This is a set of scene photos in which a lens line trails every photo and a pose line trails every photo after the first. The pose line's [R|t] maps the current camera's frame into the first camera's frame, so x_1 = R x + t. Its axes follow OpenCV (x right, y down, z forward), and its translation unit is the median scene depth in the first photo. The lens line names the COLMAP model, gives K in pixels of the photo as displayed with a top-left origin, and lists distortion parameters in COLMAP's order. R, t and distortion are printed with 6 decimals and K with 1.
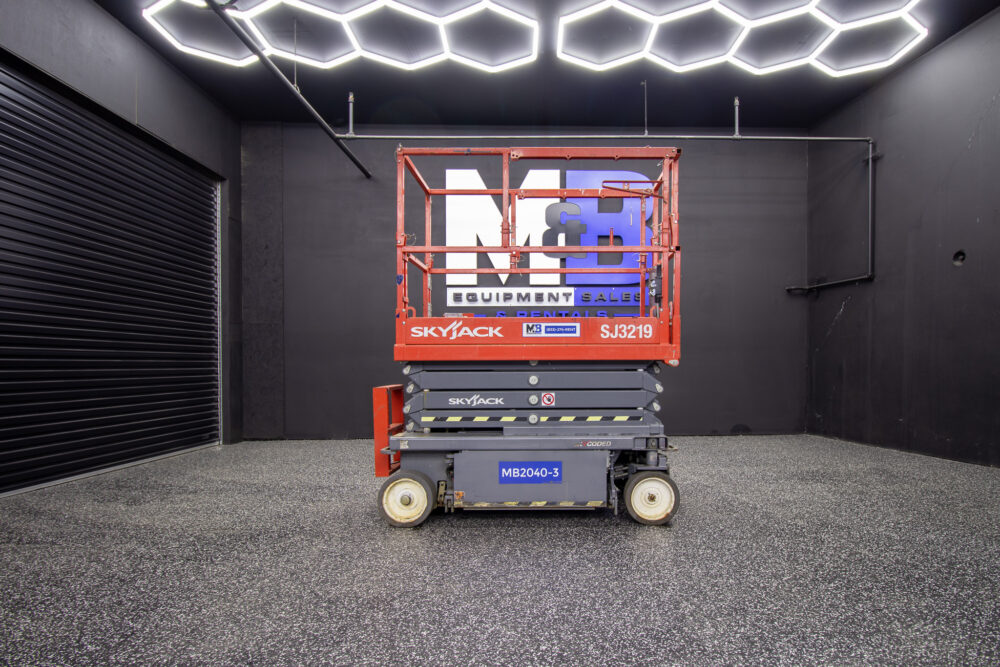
lens RADIAL K [[515.6, 0, 530.7], [0, 515.6, 365.7], [0, 0, 1]] dist [-0.000735, -0.000549]
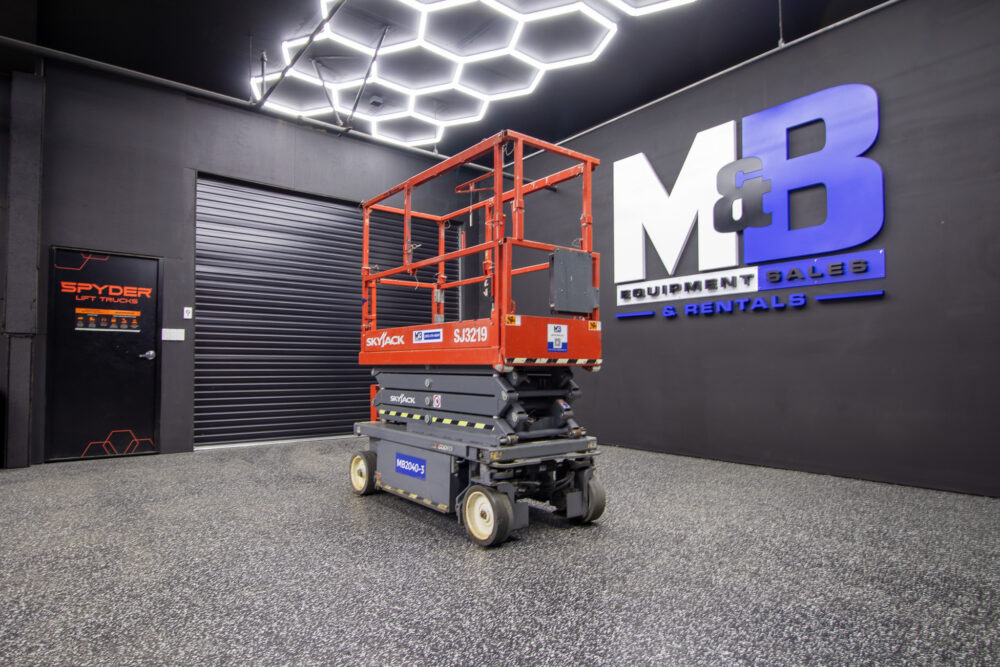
lens RADIAL K [[538.7, 0, 438.9], [0, 538.7, 340.7], [0, 0, 1]] dist [-0.000209, -0.000563]
pose [[0.585031, -0.033514, -0.810318, 0.941684], [-0.006020, 0.998939, -0.045661, -0.008868], [0.810988, 0.031592, 0.584209, 0.351709]]
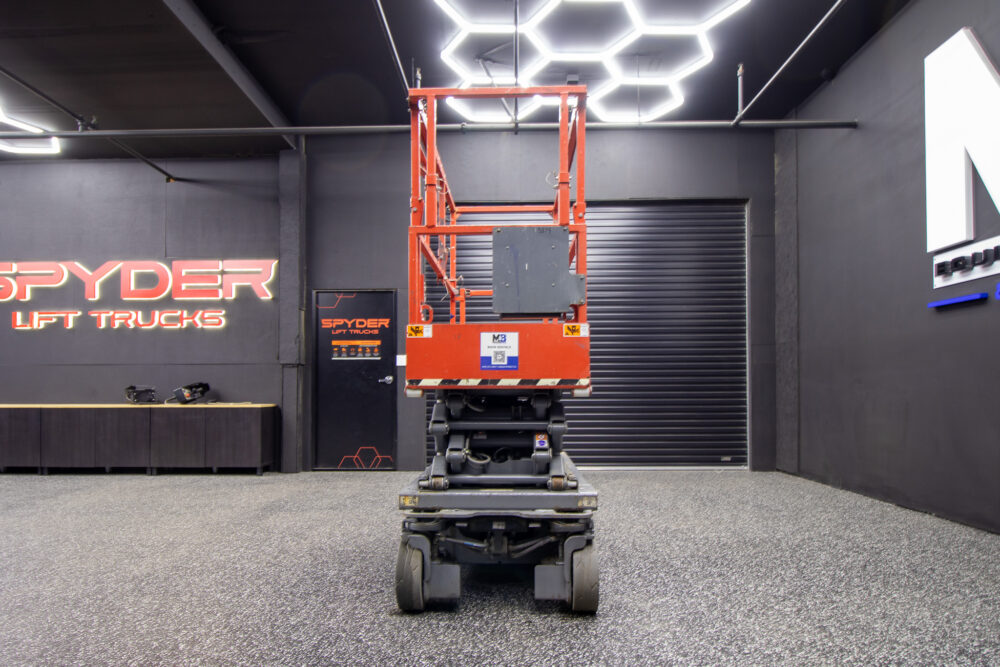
lens RADIAL K [[581.7, 0, 498.2], [0, 581.7, 372.9], [0, 0, 1]] dist [-0.004843, -0.002137]
pose [[-0.003515, -0.023747, -0.999712, 1.046707], [0.002615, 0.999714, -0.023757, -0.011802], [0.999990, -0.002697, -0.003452, 1.090387]]
